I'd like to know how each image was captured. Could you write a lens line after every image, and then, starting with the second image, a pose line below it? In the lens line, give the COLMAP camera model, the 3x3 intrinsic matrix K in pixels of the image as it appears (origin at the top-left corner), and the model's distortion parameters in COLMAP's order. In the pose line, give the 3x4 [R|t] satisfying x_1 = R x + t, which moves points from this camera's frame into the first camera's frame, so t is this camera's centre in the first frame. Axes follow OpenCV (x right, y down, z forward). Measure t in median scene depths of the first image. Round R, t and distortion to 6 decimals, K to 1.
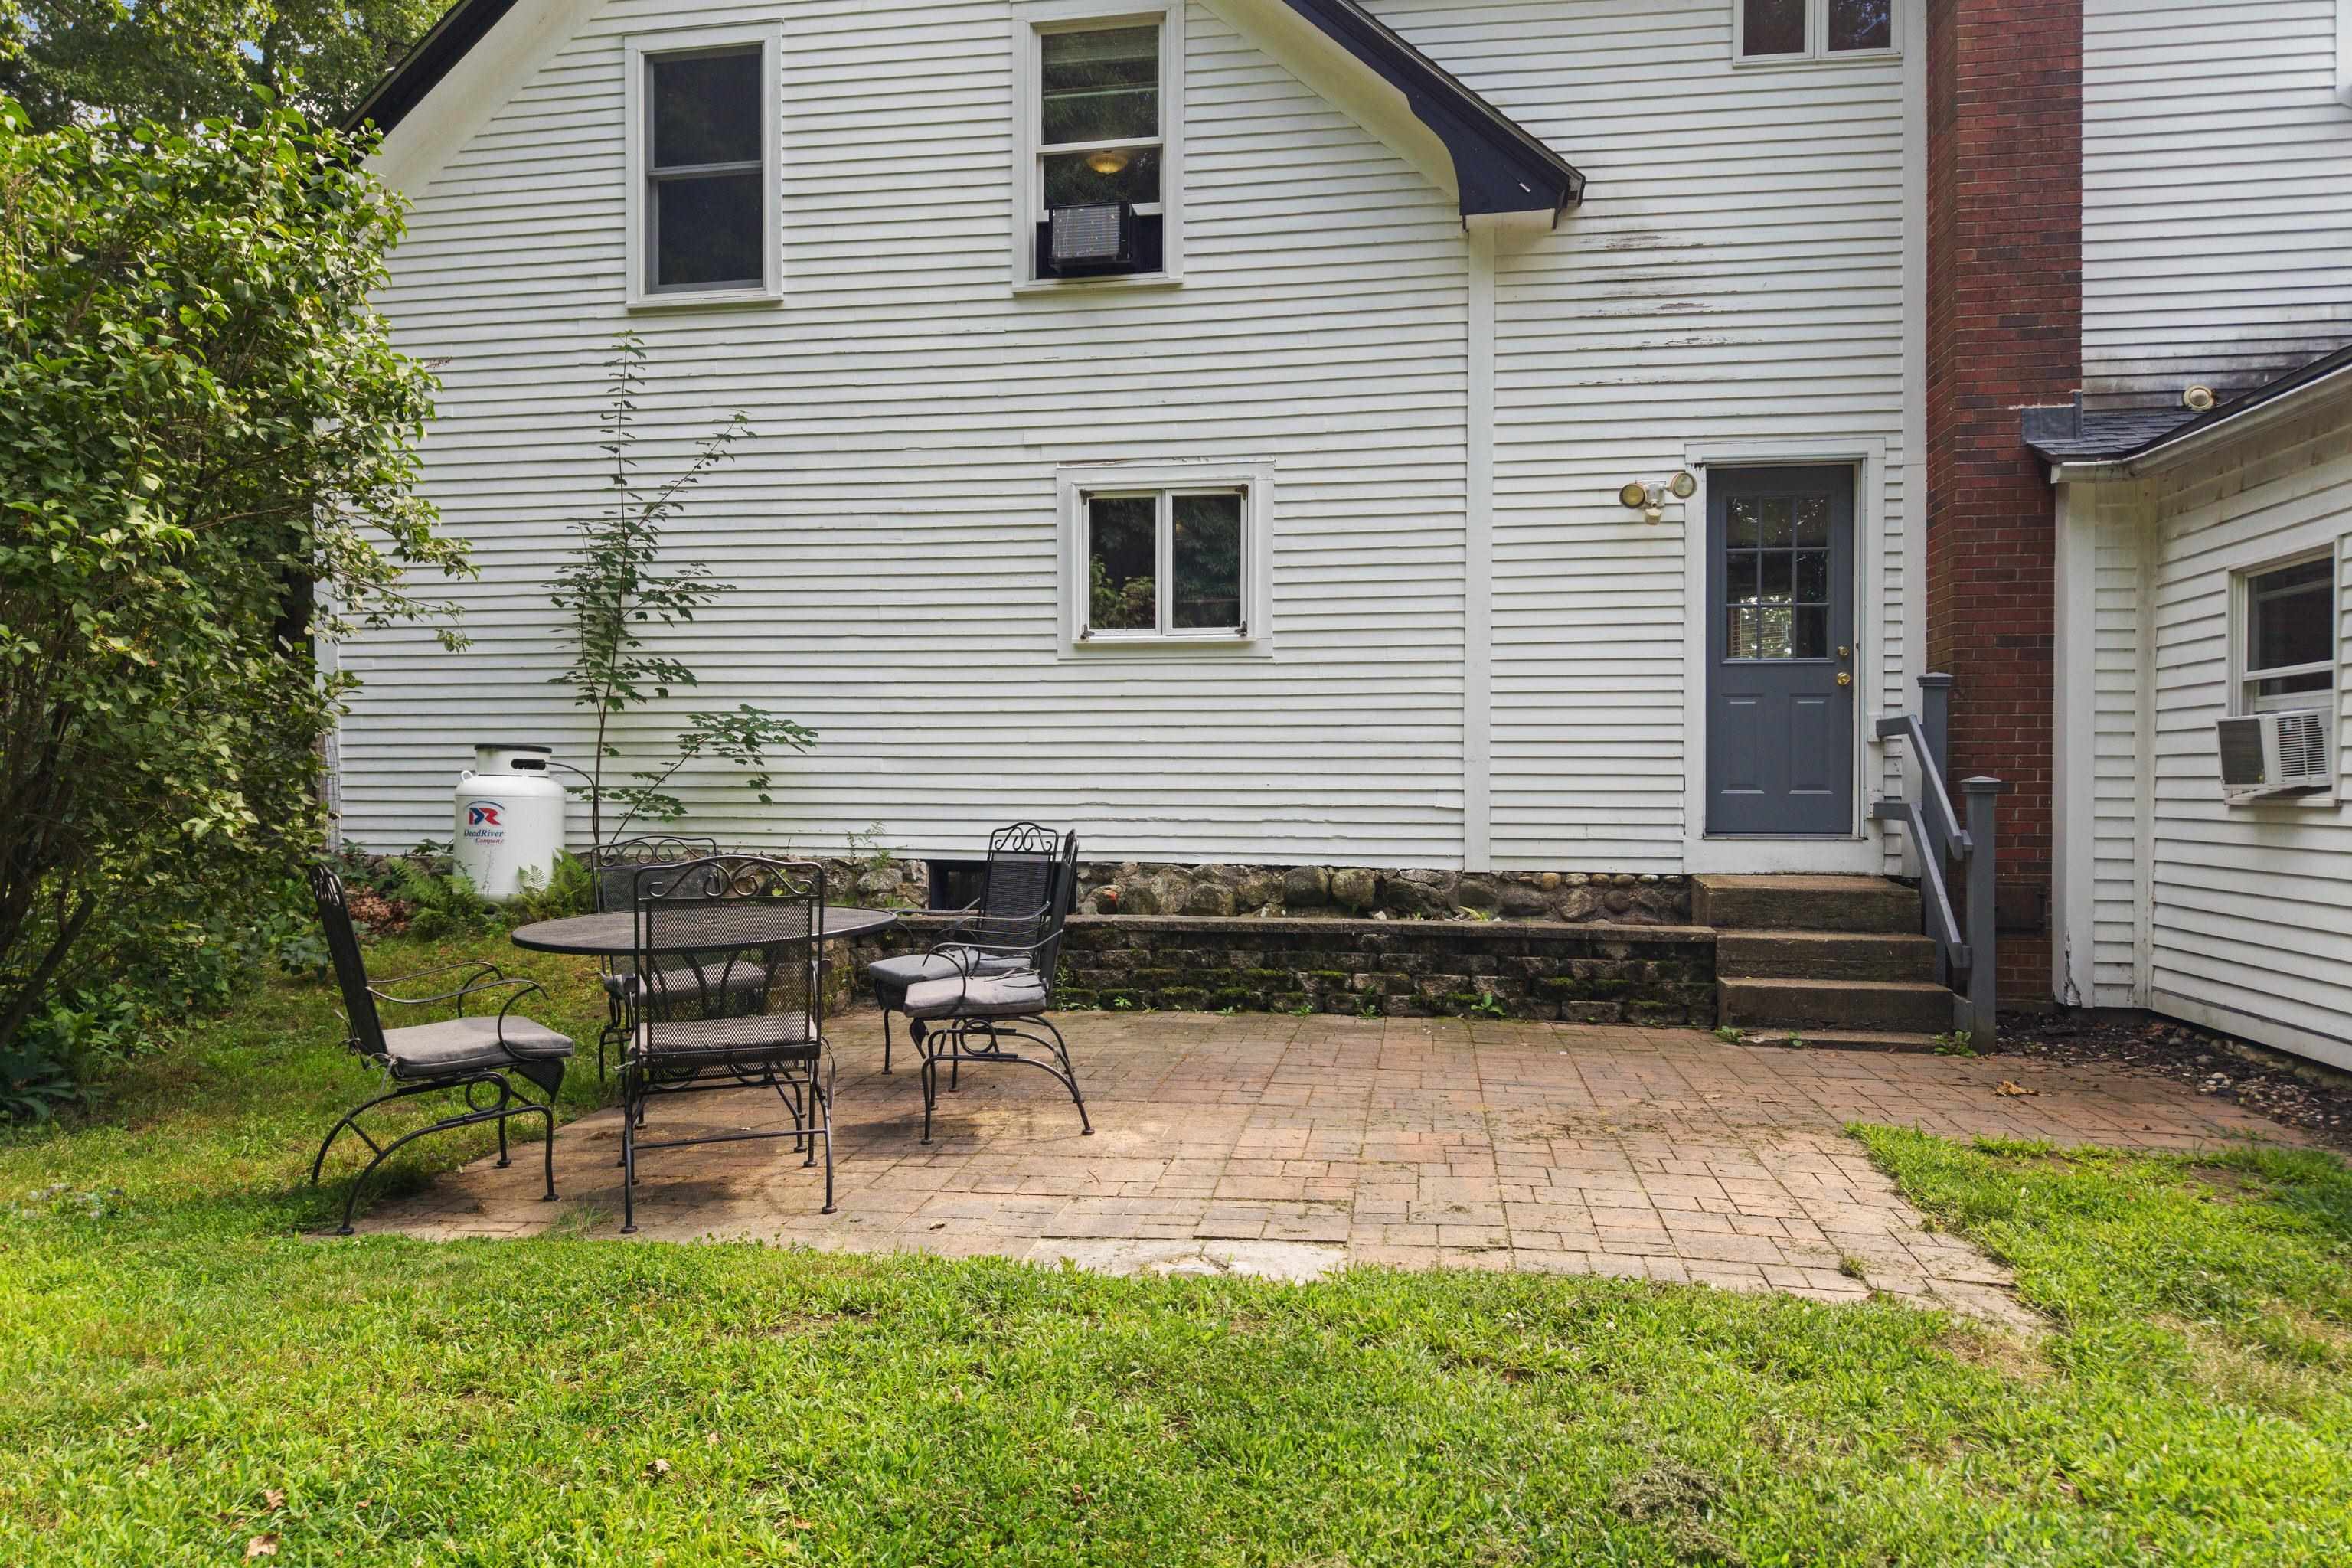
lens RADIAL K [[1588.0, 0, 1167.4], [0, 1588.0, 787.3], [0, 0, 1]] dist [0.110661, -0.143423]
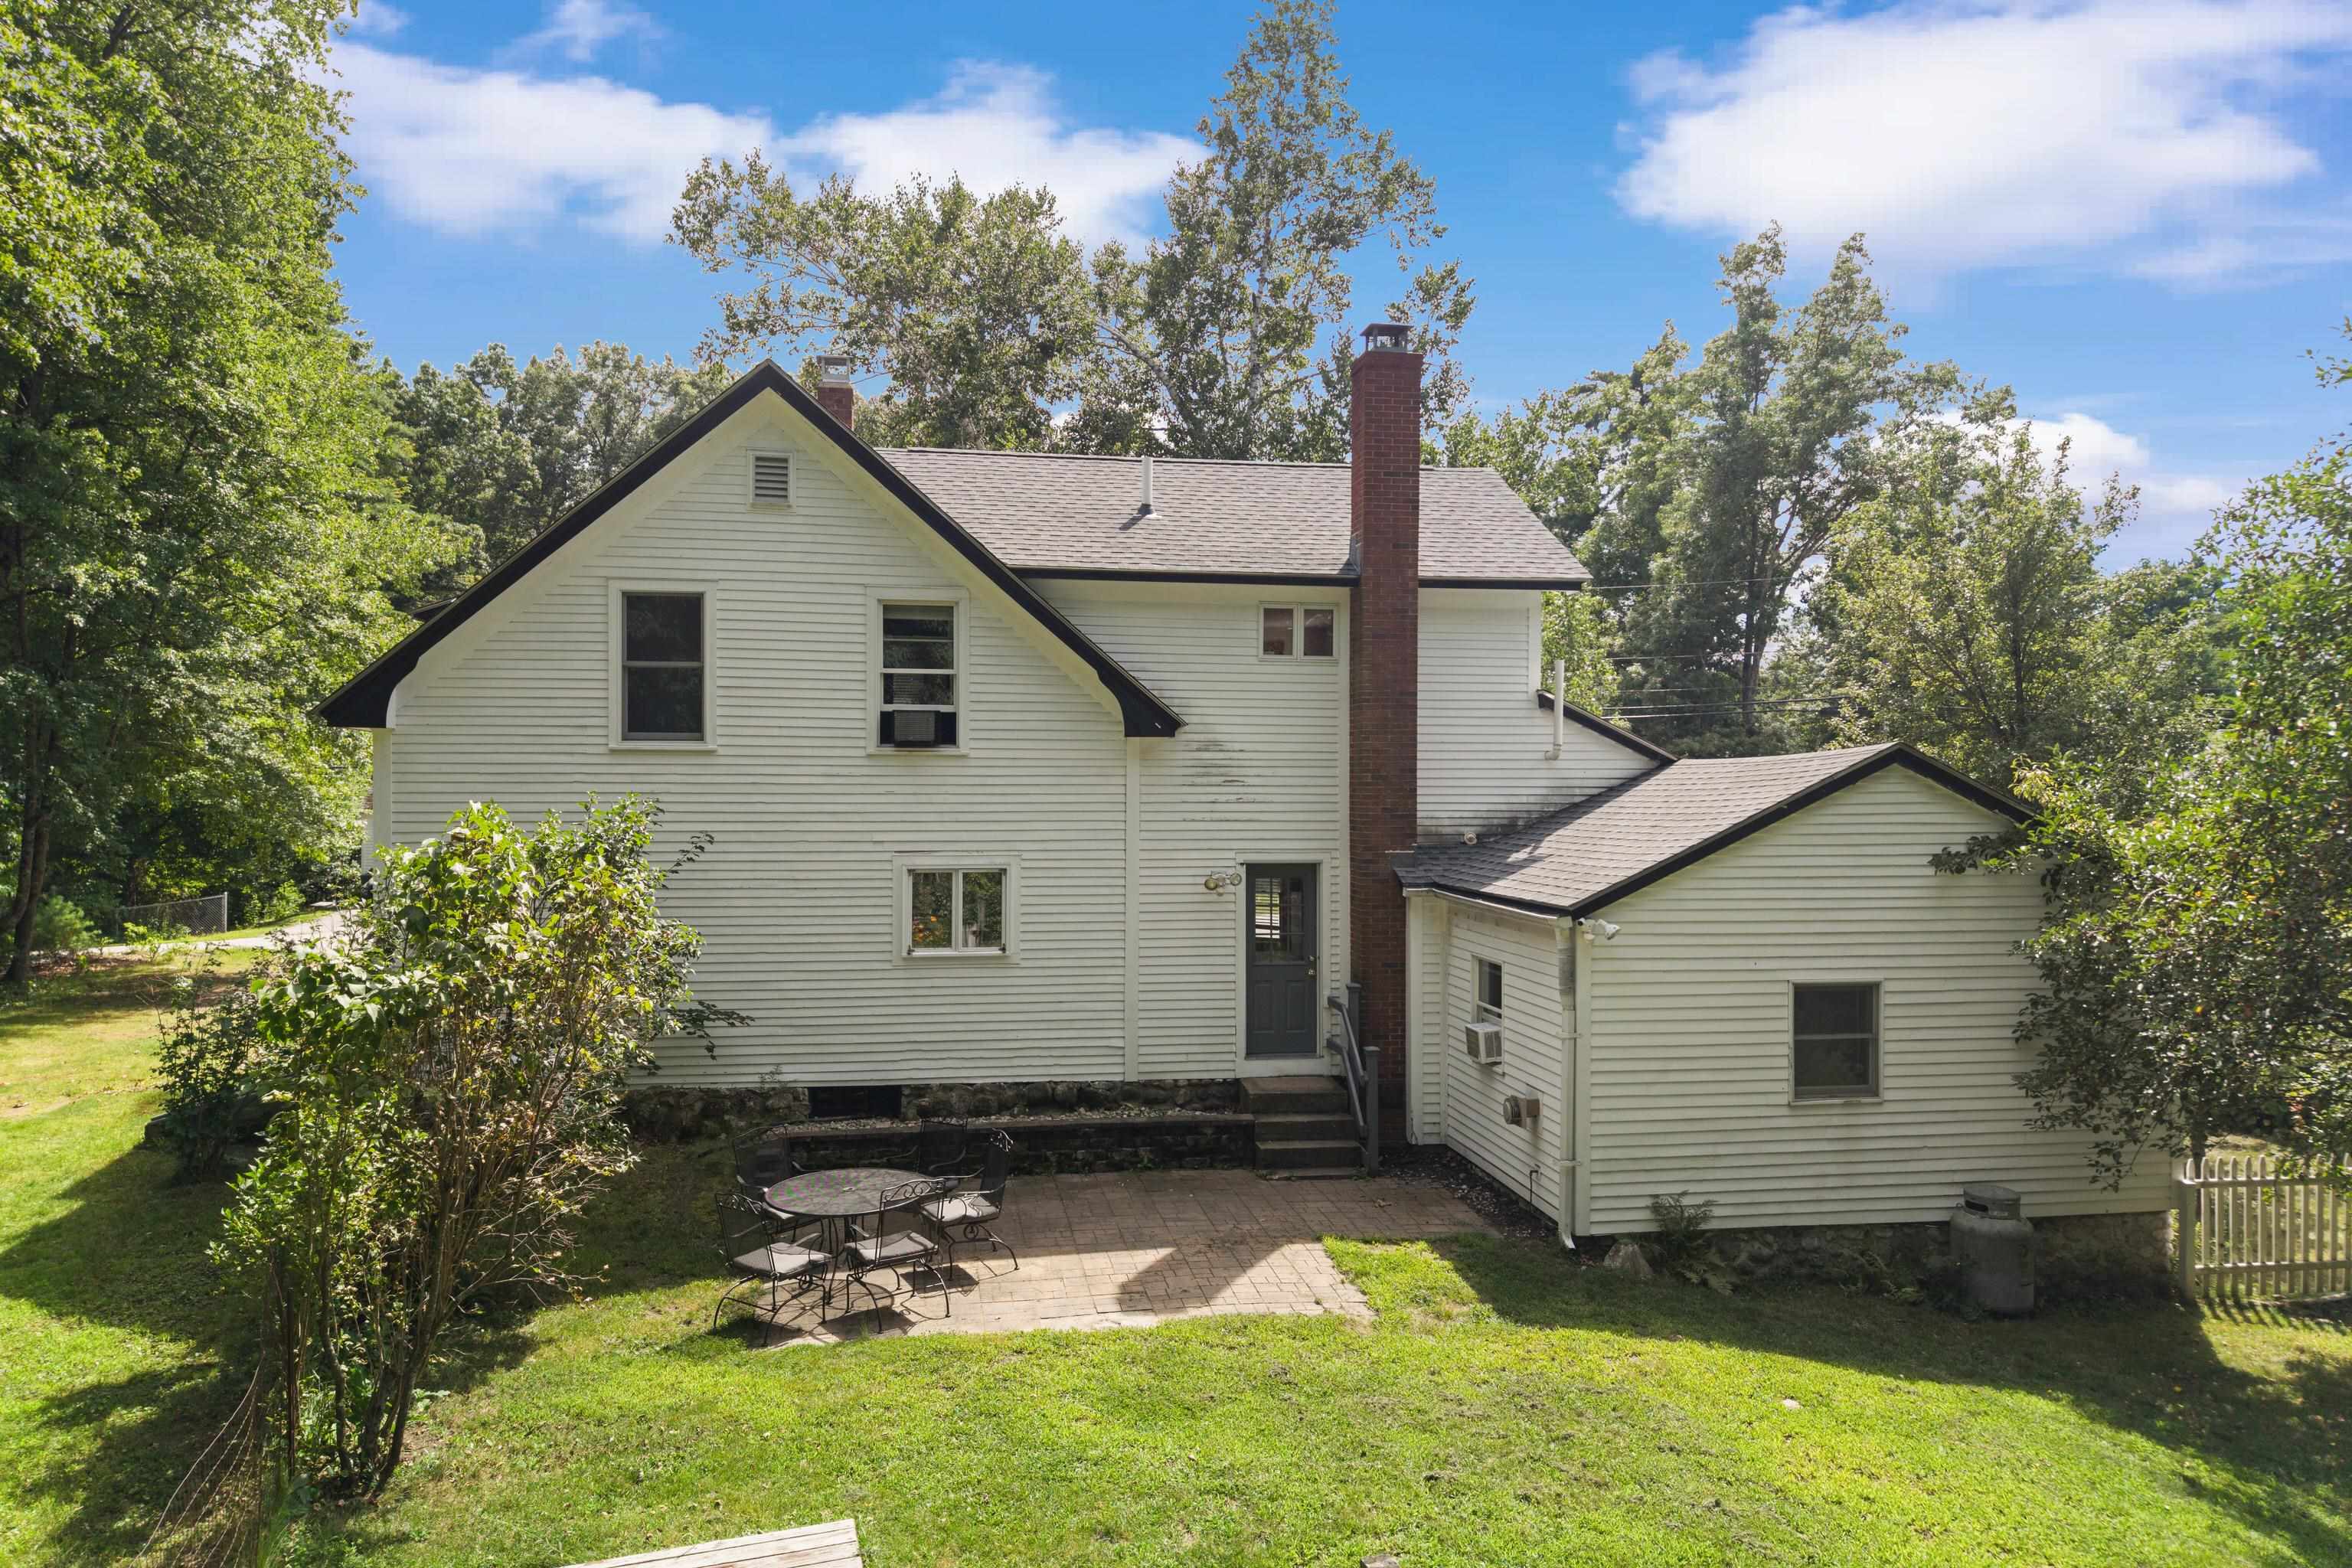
lens RADIAL K [[1588.0, 0, 1167.4], [0, 1588.0, 787.3], [0, 0, 1]] dist [0.110661, -0.143423]
pose [[0.952233, -0.000020, 0.305371, -0.327463], [0.000820, 0.999997, -0.002492, -0.281940], [-0.305370, 0.002624, 0.952230, -0.761800]]
